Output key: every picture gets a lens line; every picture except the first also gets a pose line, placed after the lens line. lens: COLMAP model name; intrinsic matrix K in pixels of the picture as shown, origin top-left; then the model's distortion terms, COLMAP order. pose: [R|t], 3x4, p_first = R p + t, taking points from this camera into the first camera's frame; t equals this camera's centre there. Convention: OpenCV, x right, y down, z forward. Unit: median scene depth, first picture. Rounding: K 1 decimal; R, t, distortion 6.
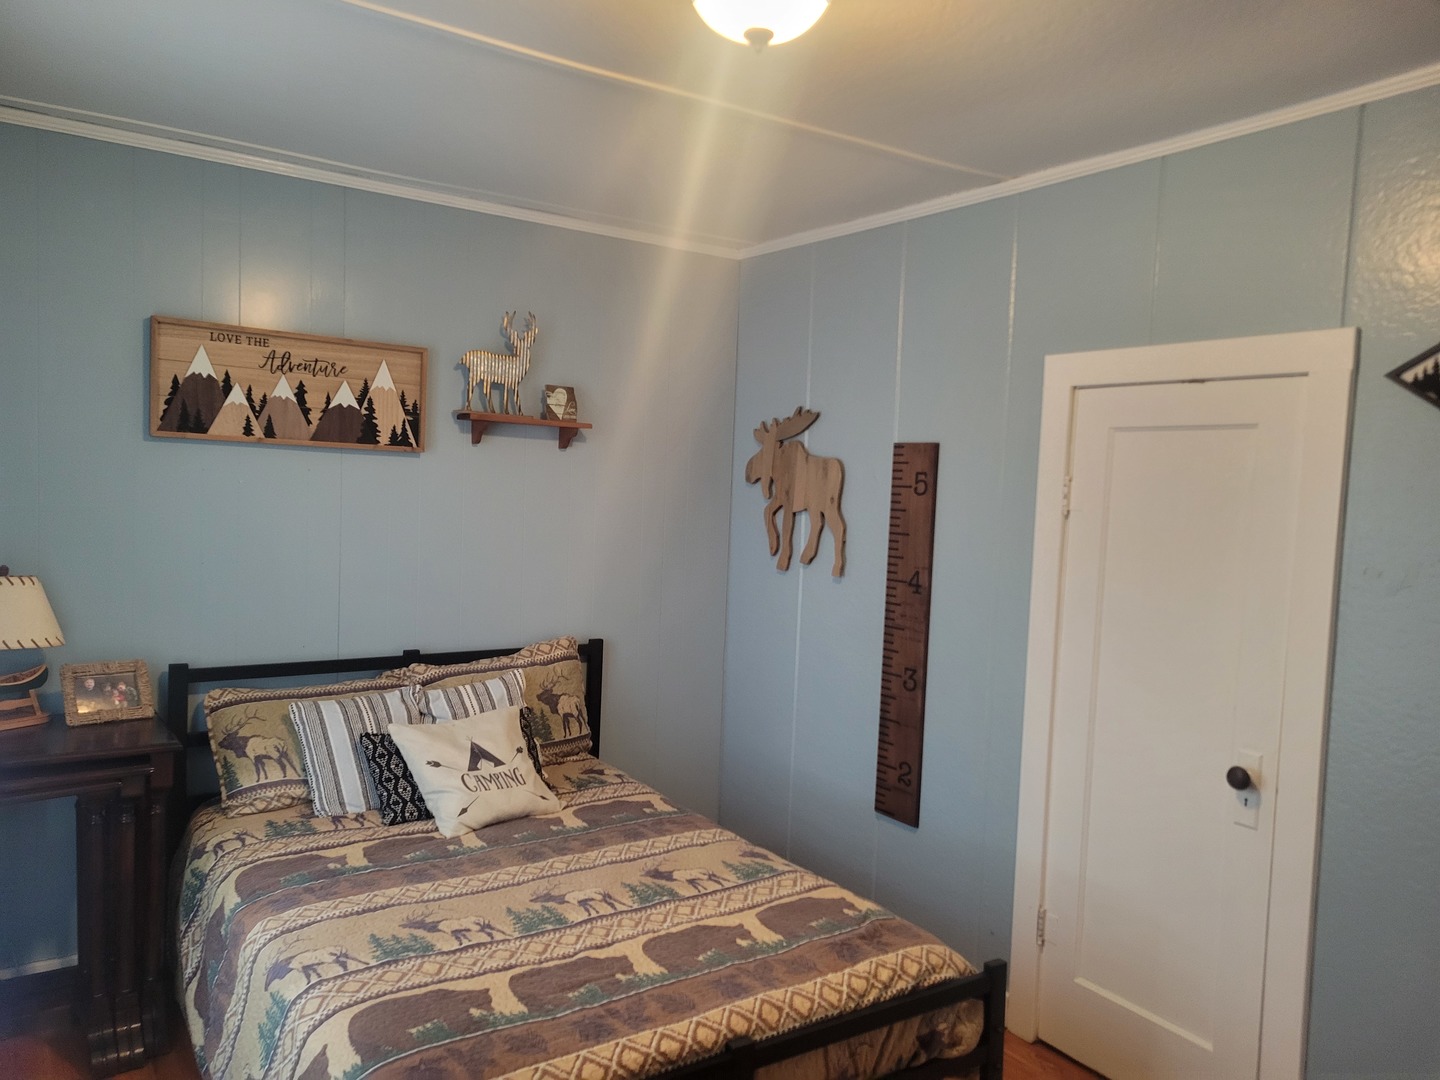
lens RADIAL K [[1058.2, 0, 697.0], [0, 1058.2, 564.8], [0, 0, 1]] dist [0.051459, -0.002996]
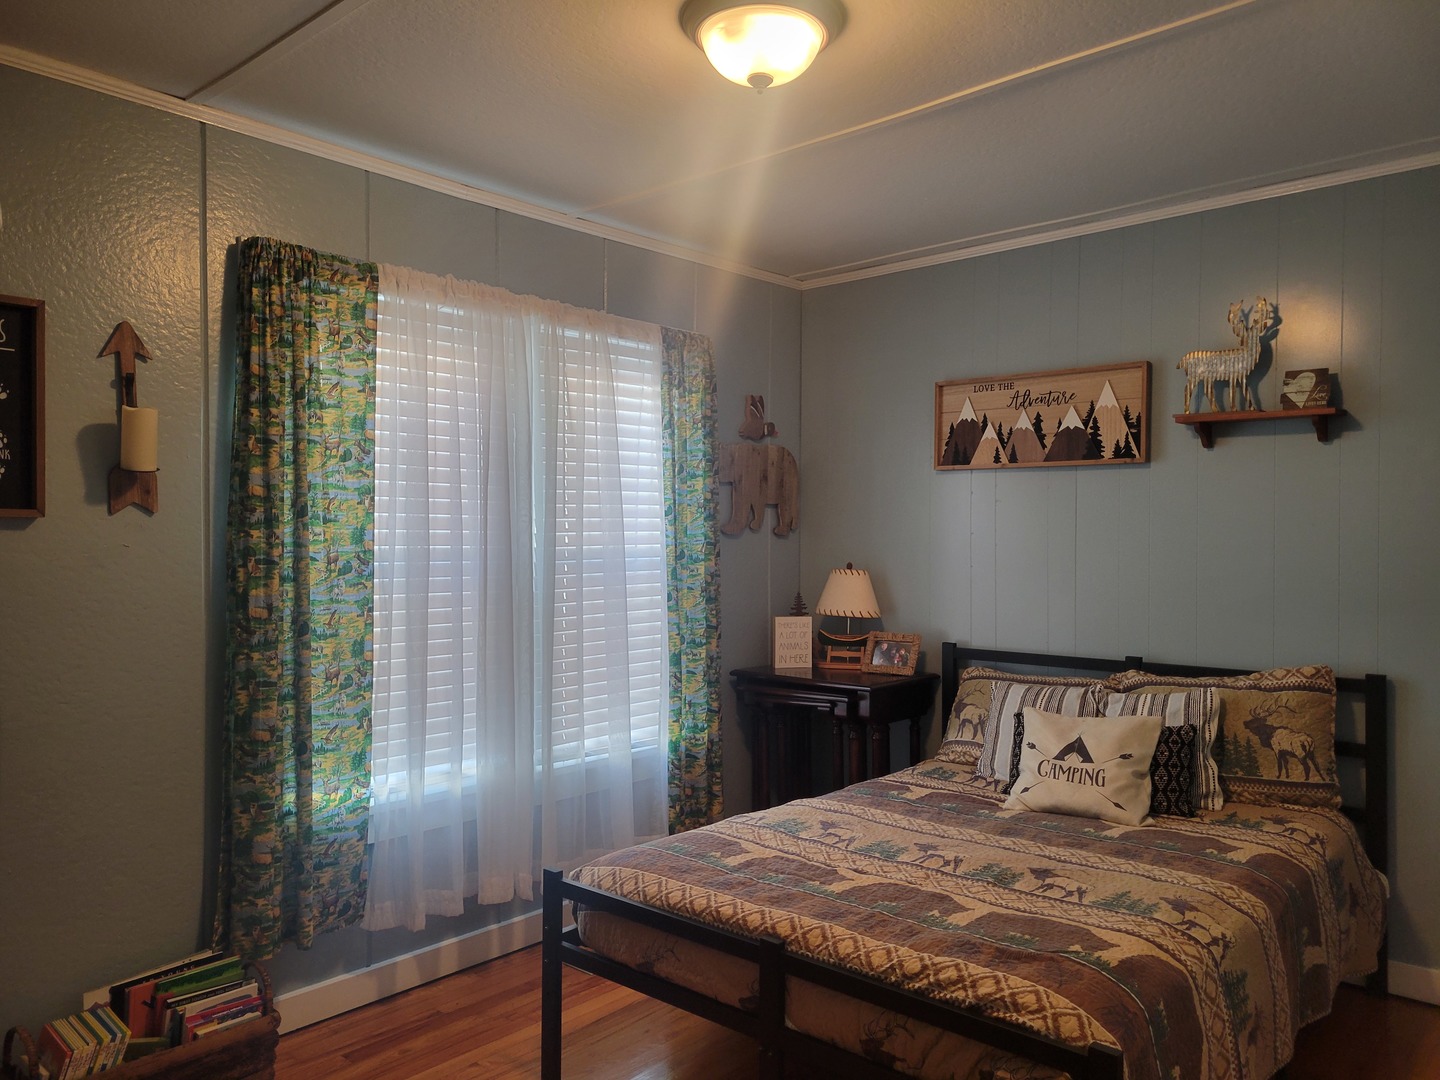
lens RADIAL K [[1071.1, 0, 720.0], [0, 1071.1, 540.0], [0, 0, 1]] dist [0.044141, -0.012376]
pose [[0.256910, -0.035860, -0.965770, 0.696891], [-0.066088, 0.996320, -0.054575, 0.057178], [0.964173, 0.077846, 0.253594, 0.383864]]
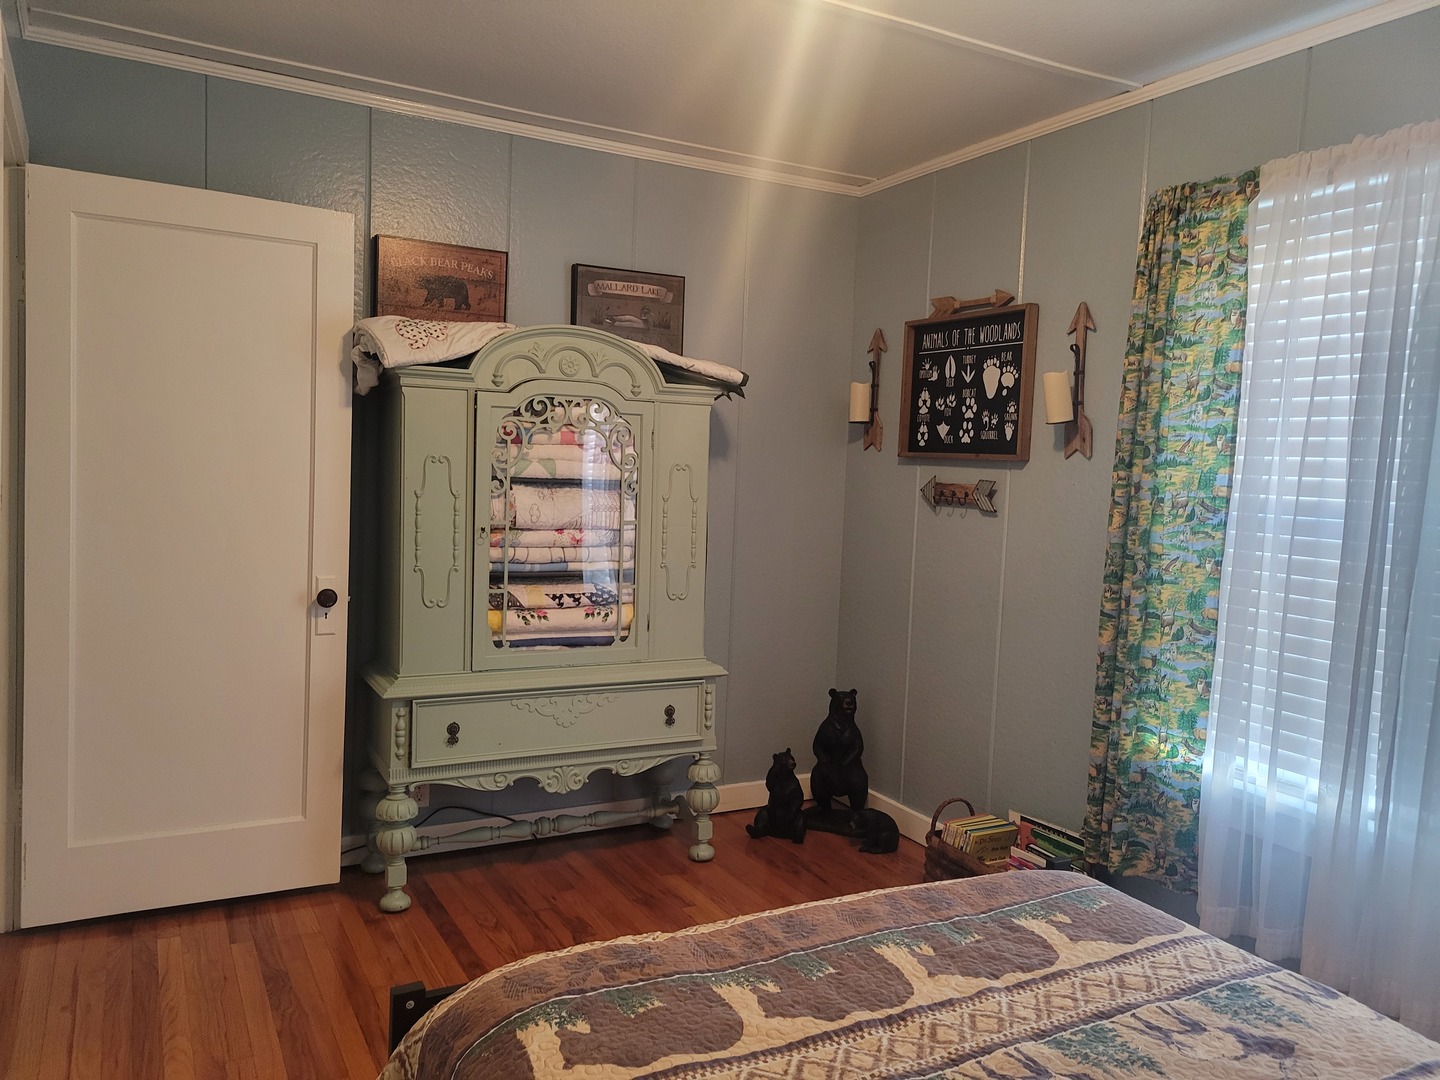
lens RADIAL K [[1071.1, 0, 720.0], [0, 1071.1, 540.0], [0, 0, 1]] dist [0.044141, -0.012376]
pose [[-0.992985, -0.087108, 0.079954, 0.033682], [-0.074473, 0.985985, 0.149291, -0.028444], [-0.091838, 0.142290, -0.985555, 1.197837]]
